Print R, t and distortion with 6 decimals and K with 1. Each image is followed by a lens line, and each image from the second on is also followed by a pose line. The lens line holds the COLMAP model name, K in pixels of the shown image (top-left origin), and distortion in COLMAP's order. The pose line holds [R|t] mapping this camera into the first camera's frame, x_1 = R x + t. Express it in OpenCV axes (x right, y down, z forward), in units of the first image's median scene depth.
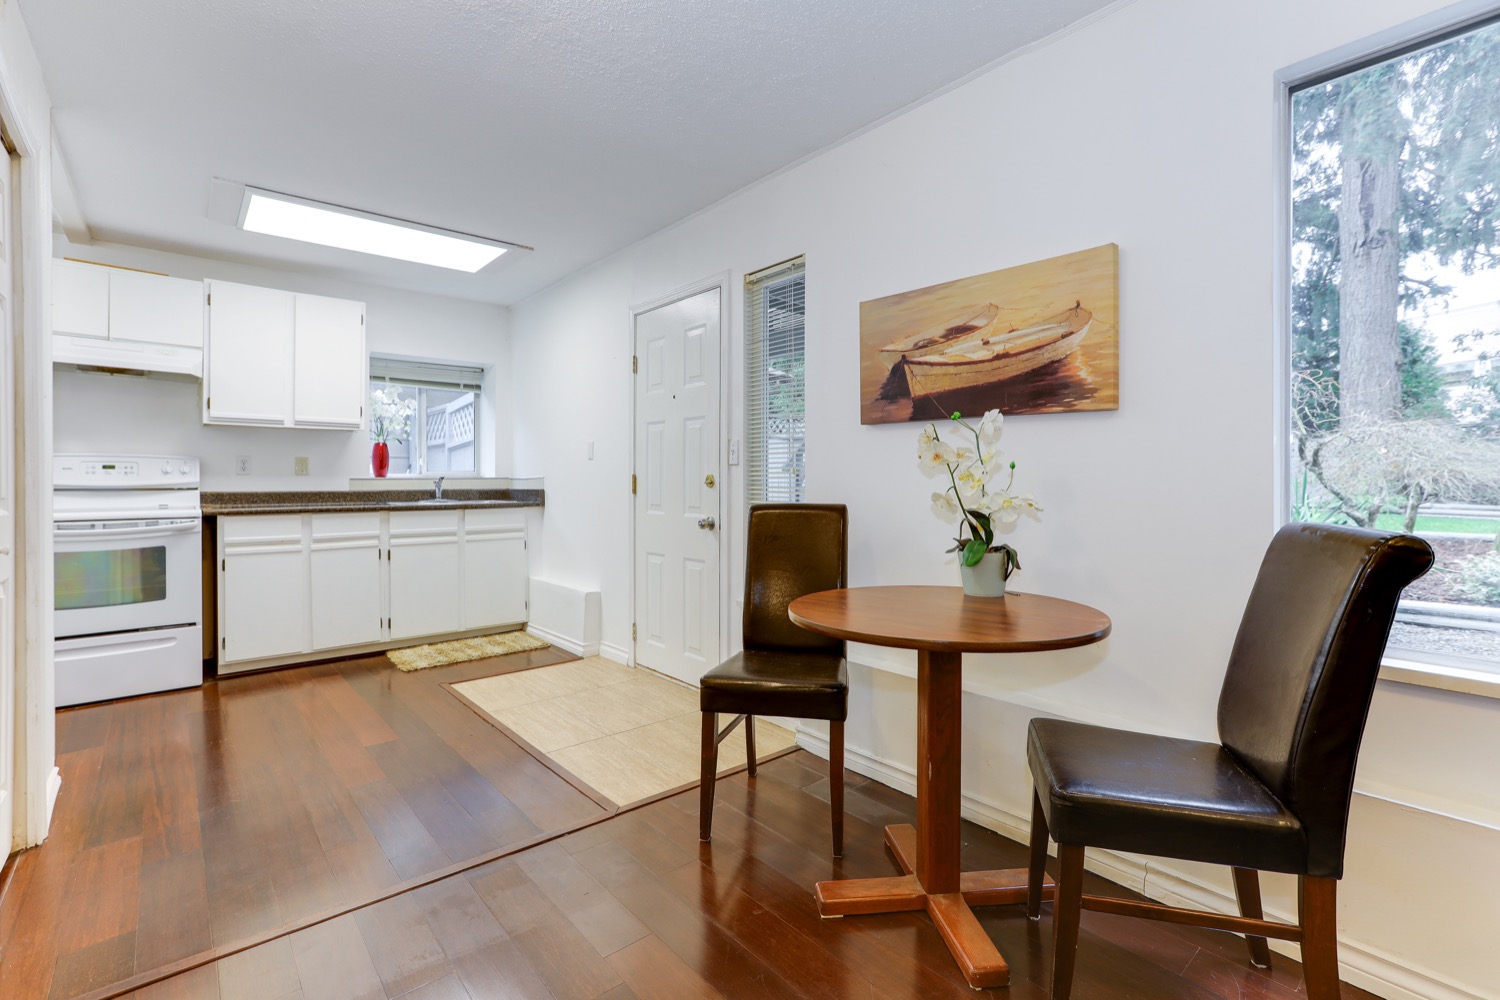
lens RADIAL K [[685.3, 0, 744.7], [0, 685.3, 484.7], [0, 0, 1]] dist [-0.026879, 0.011234]
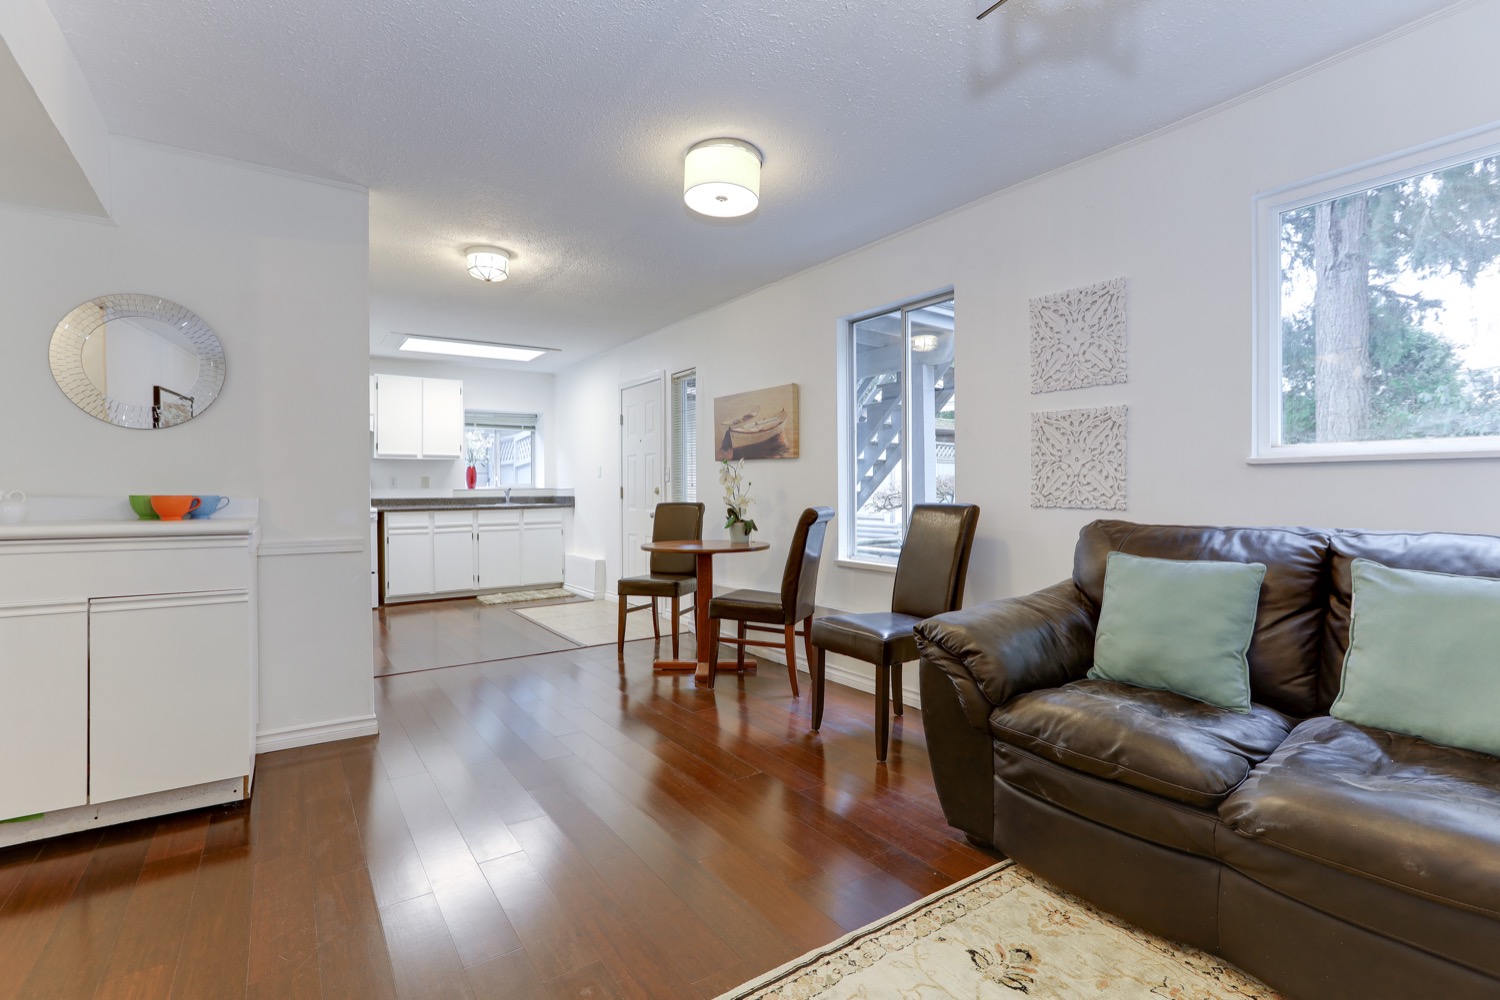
lens RADIAL K [[685.3, 0, 733.5], [0, 685.3, 497.4], [0, 0, 1]] dist [-0.026879, 0.011234]
pose [[0.994092, -0.003209, -0.108492, 0.255786], [0.003916, 0.999972, 0.006301, 0.001197], [0.108469, -0.006688, 0.994077, -0.543480]]
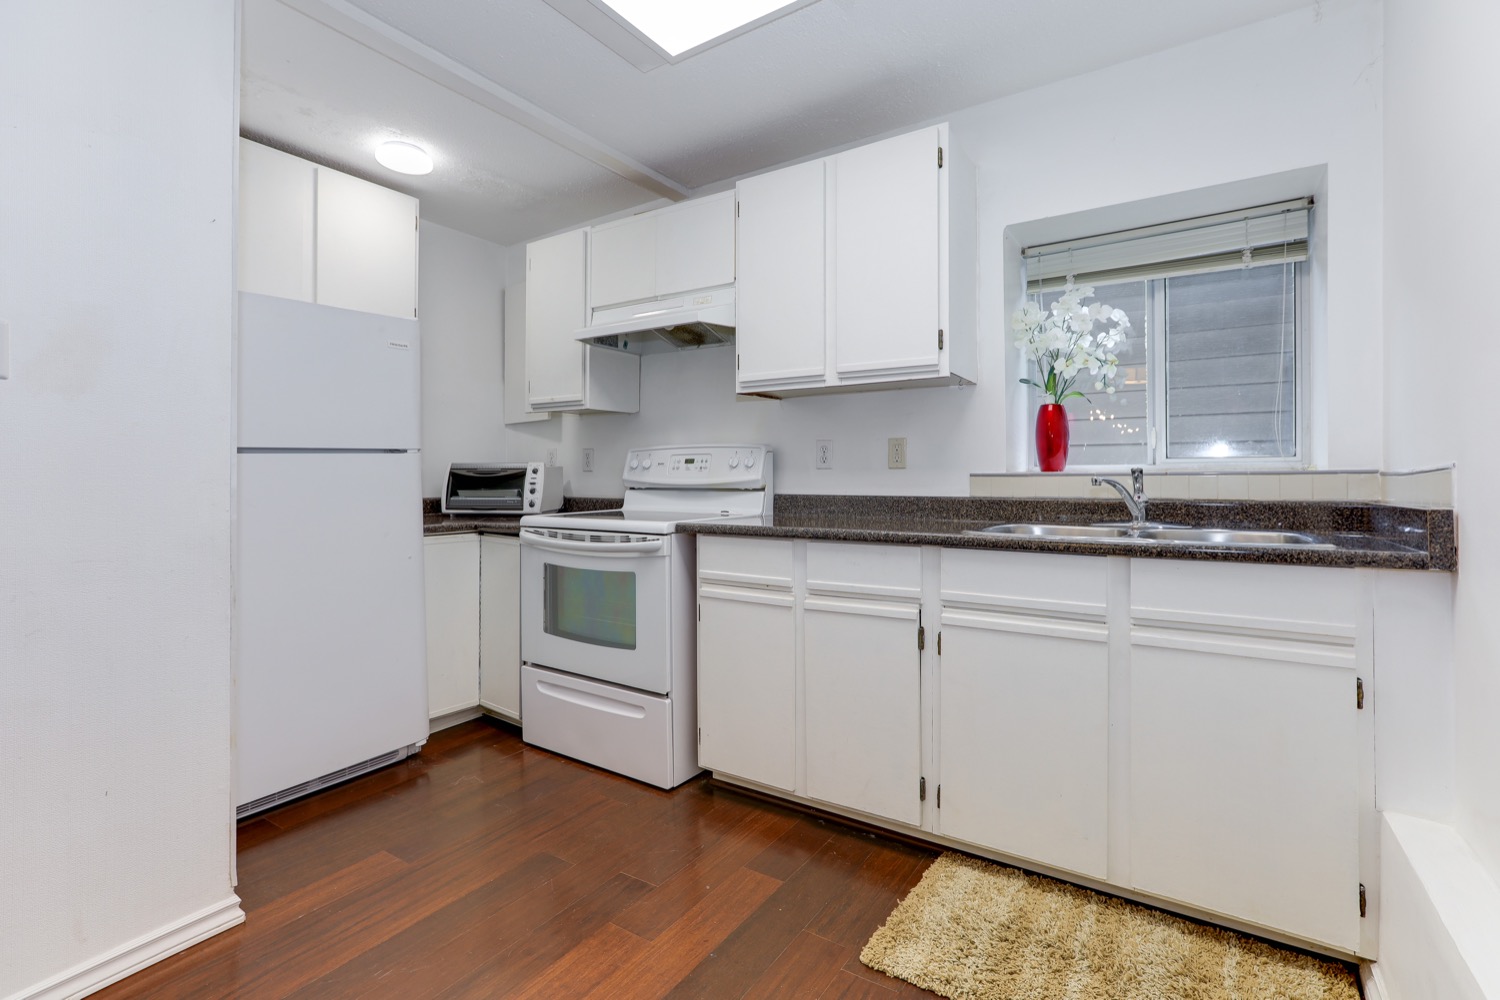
lens RADIAL K [[685.3, 0, 735.1], [0, 685.3, 475.4], [0, 0, 1]] dist [-0.026879, 0.011234]
pose [[0.268696, -0.004744, -0.963213, -0.122996], [-0.006706, 0.999954, -0.006796, -0.003499], [0.963202, 0.008286, 0.268652, 0.727748]]
